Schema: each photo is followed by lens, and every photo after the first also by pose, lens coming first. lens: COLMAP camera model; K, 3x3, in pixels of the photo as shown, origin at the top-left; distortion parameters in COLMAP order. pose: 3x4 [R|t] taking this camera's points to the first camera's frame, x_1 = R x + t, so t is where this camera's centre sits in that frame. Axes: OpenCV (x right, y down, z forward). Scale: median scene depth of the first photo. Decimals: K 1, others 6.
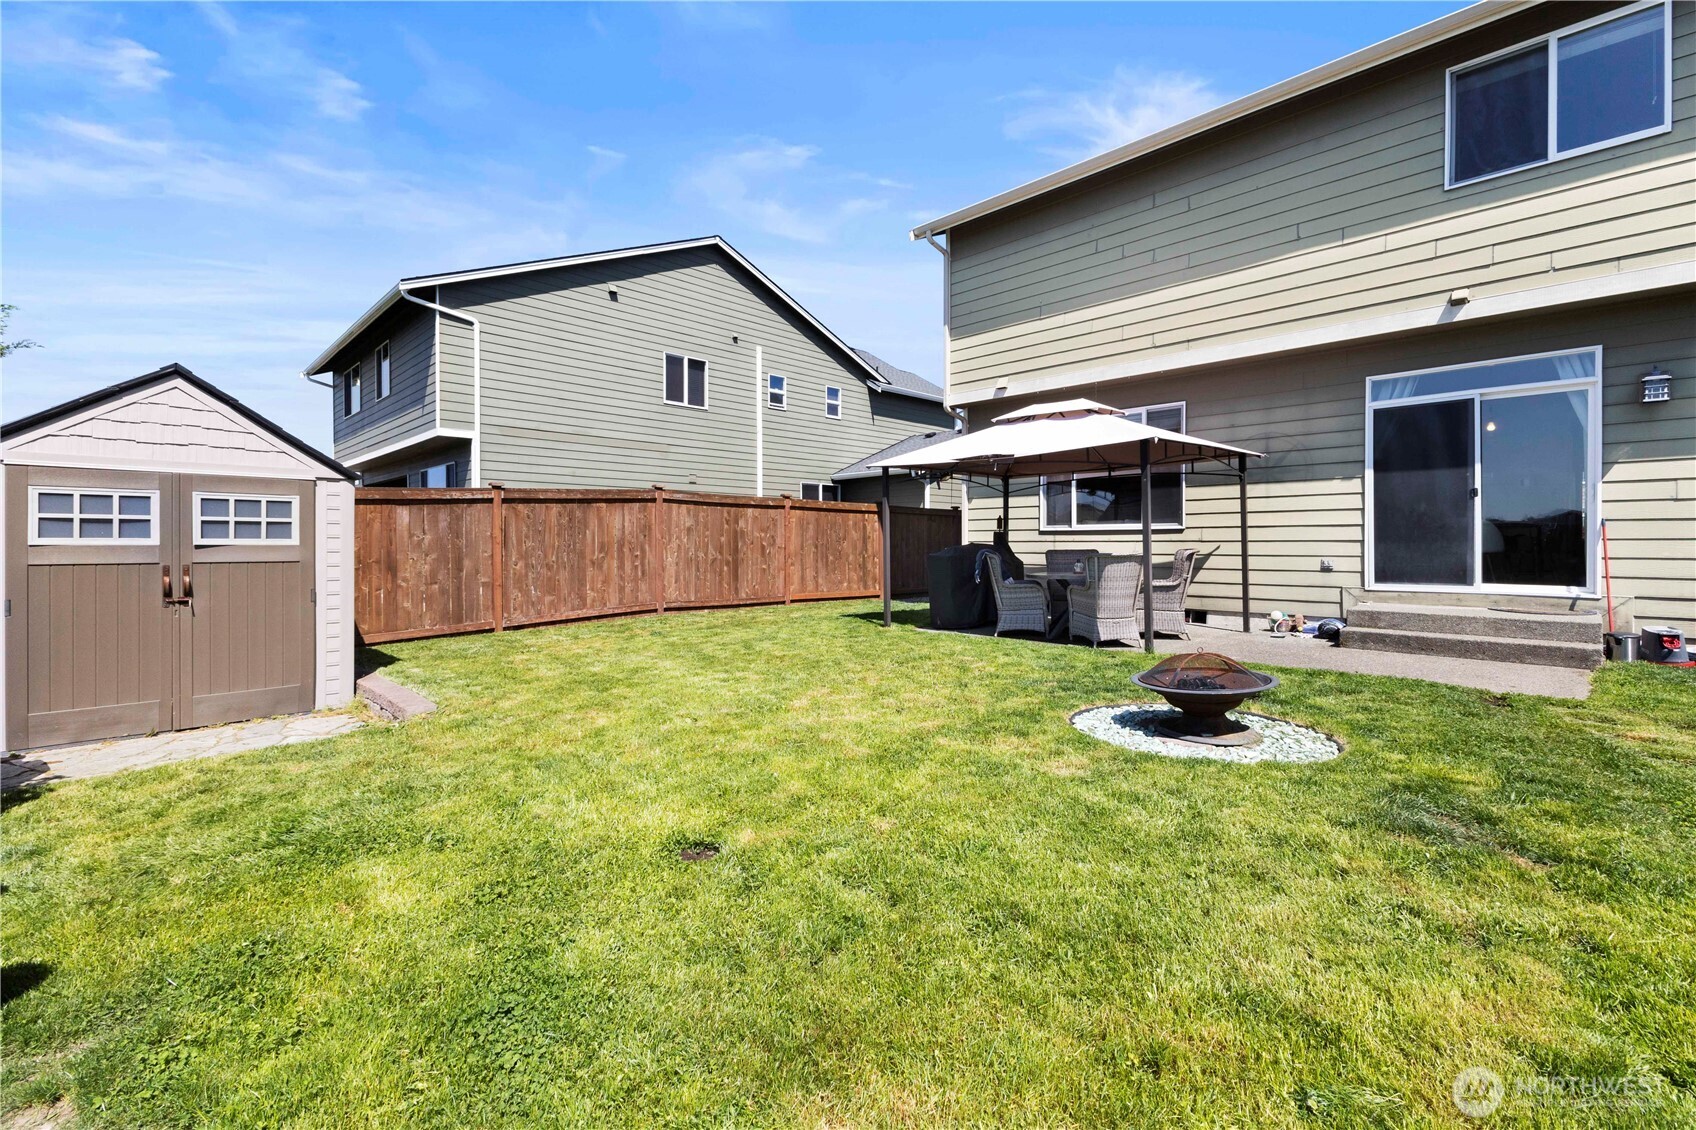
lens RADIAL K [[733.3, 0, 847.8], [0, 733.3, 546.4], [0, 0, 1]] dist [0.000857, -0.000115]
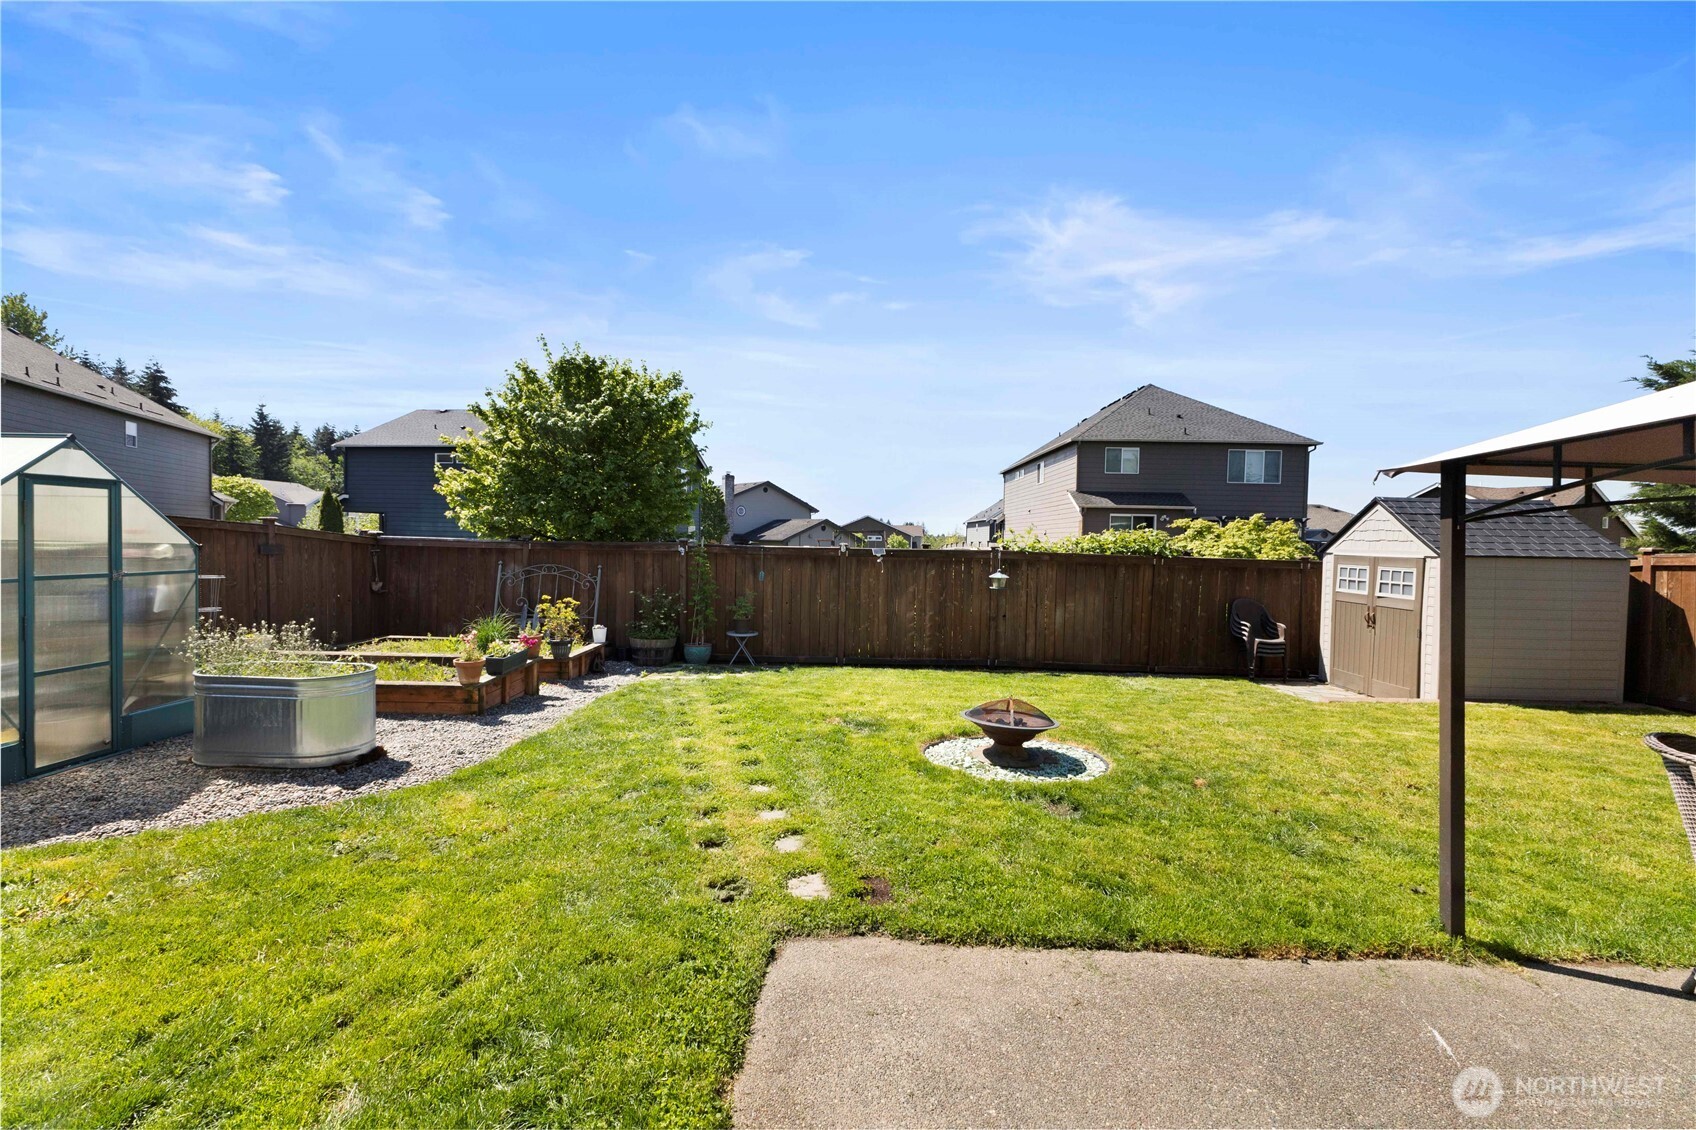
lens RADIAL K [[719.2, 0, 845.4], [0, 719.2, 556.6], [0, 0, 1]] dist [0.002356, 0.000296]
pose [[-0.711363, 0.001832, -0.702822, 0.768716], [-0.022932, 0.999404, 0.025816, -0.068189], [0.702450, 0.034482, -0.710897, 0.797661]]
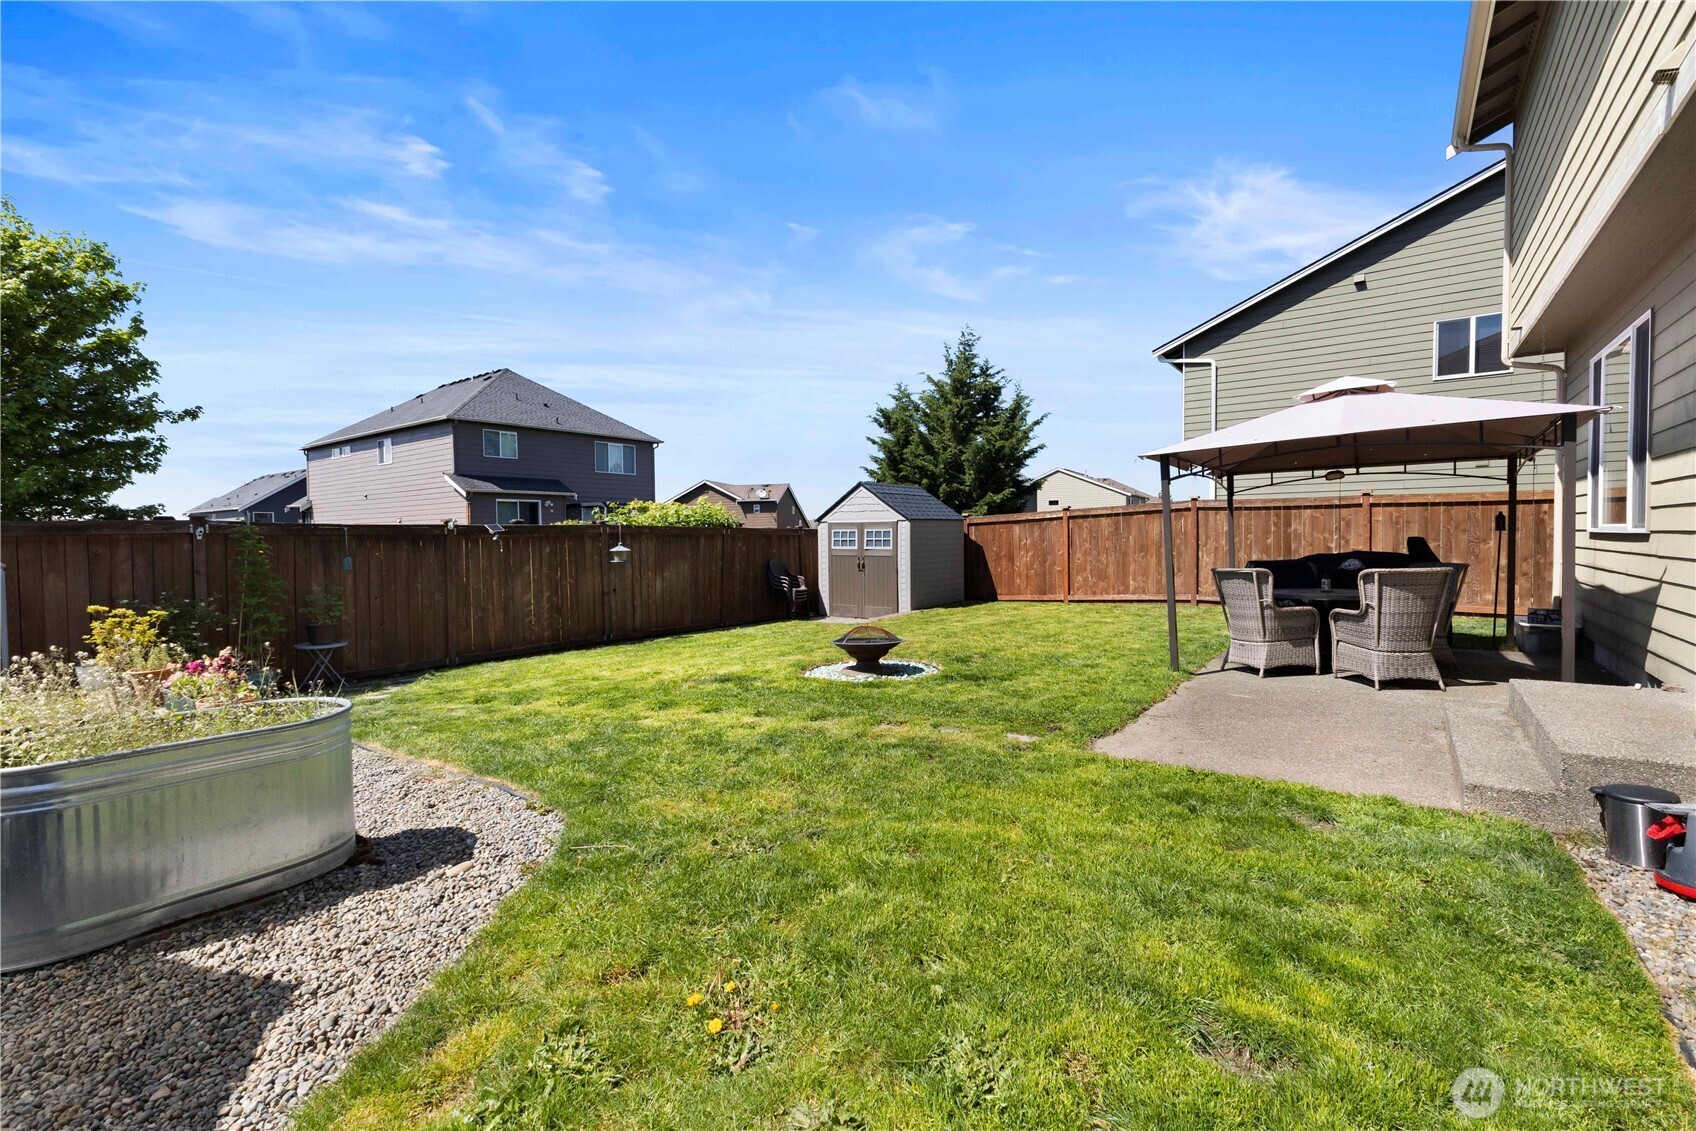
lens RADIAL K [[733.3, 0, 847.8], [0, 733.3, 546.9], [0, 0, 1]] dist [0.000857, -0.000115]
pose [[0.150062, 0.013792, -0.988580, 1.011075], [0.009576, 0.999836, 0.015402, -0.030638], [0.988630, -0.011778, 0.149905, 0.325419]]
